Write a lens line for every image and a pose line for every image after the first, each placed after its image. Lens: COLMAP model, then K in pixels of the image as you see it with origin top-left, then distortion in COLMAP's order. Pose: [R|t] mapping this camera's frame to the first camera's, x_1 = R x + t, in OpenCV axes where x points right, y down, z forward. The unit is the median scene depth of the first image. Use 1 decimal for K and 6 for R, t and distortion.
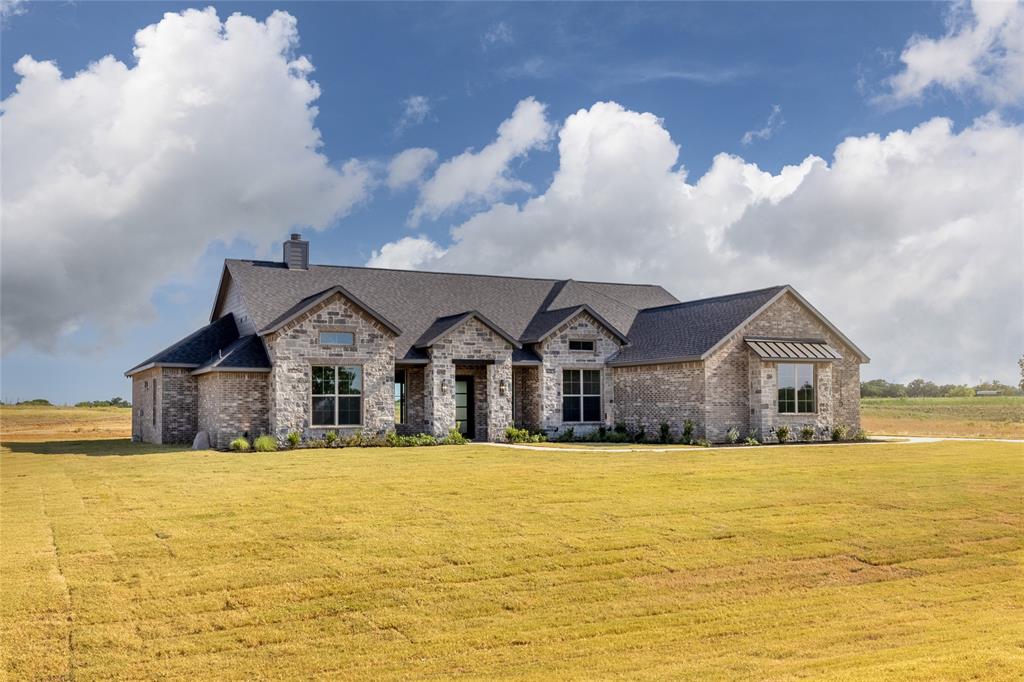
lens RADIAL K [[969.7, 0, 512.0], [0, 969.7, 341.0], [0, 0, 1]] dist [0.007293, -0.000056]
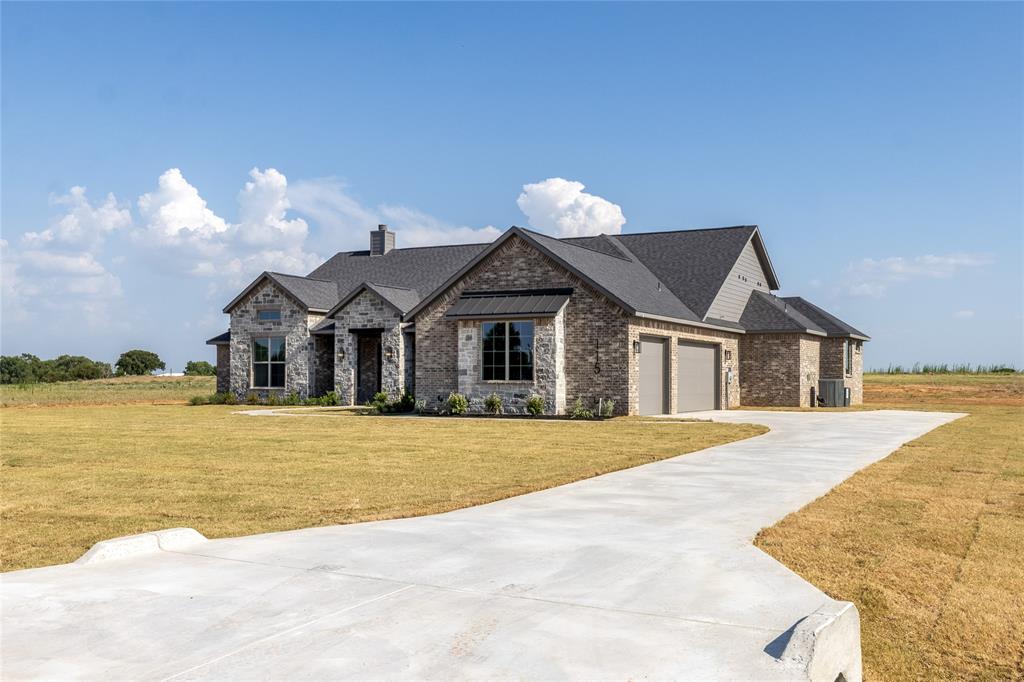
lens RADIAL K [[951.3, 0, 582.0], [0, 951.3, 324.1], [0, 0, 1]] dist [0.000848, -0.003135]
pose [[0.638515, -0.036715, -0.768733, 0.962260], [0.046380, 0.998882, -0.009183, 0.036490], [0.768210, -0.029790, 0.639504, 0.531259]]
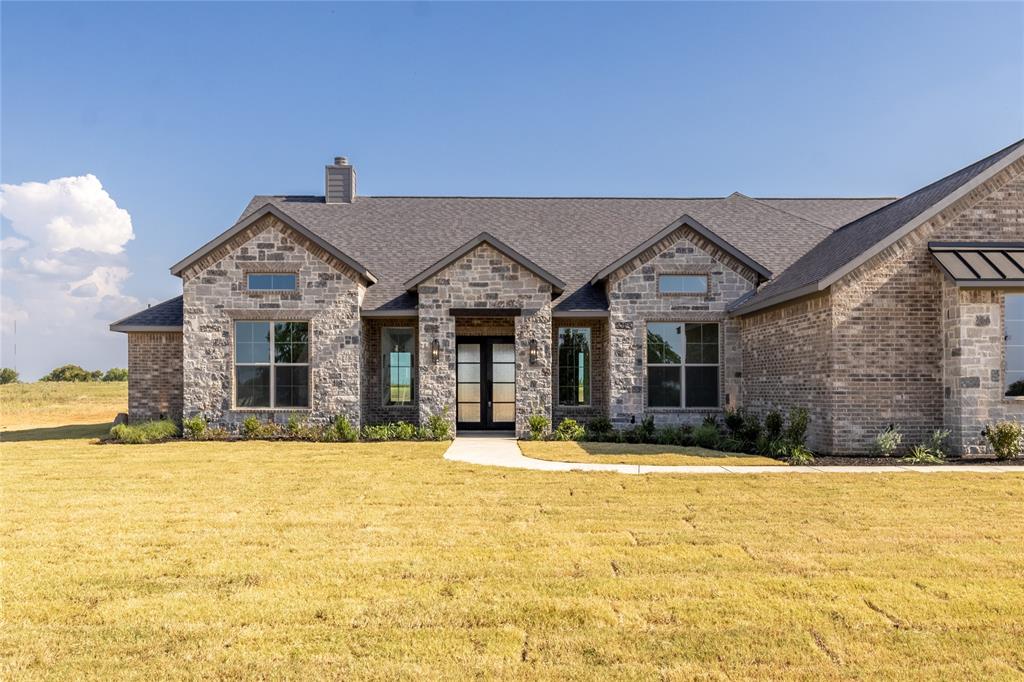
lens RADIAL K [[899.3, 0, 507.4], [0, 899.3, 358.3], [0, 0, 1]] dist [0.006736, 0.000766]
pose [[0.900423, -0.007771, -0.434946, 0.243628], [0.023066, 0.999287, 0.029898, 0.035870], [0.434403, -0.036953, 0.899960, 0.486369]]
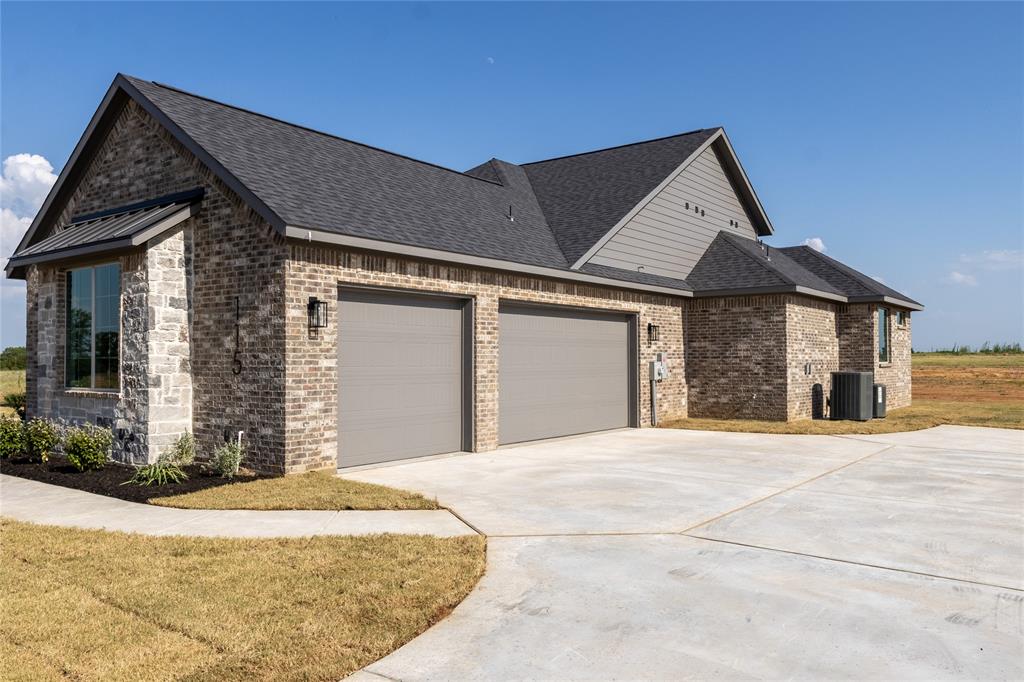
lens RADIAL K [[770.0, 0, 514.2], [0, 770.0, 323.7], [0, 0, 1]] dist [0.004029, 0.000420]
pose [[0.468494, -0.036168, -0.882726, 0.657094], [0.061214, 0.998089, -0.008406, 0.060943], [0.881343, -0.050097, 0.469813, 1.006882]]
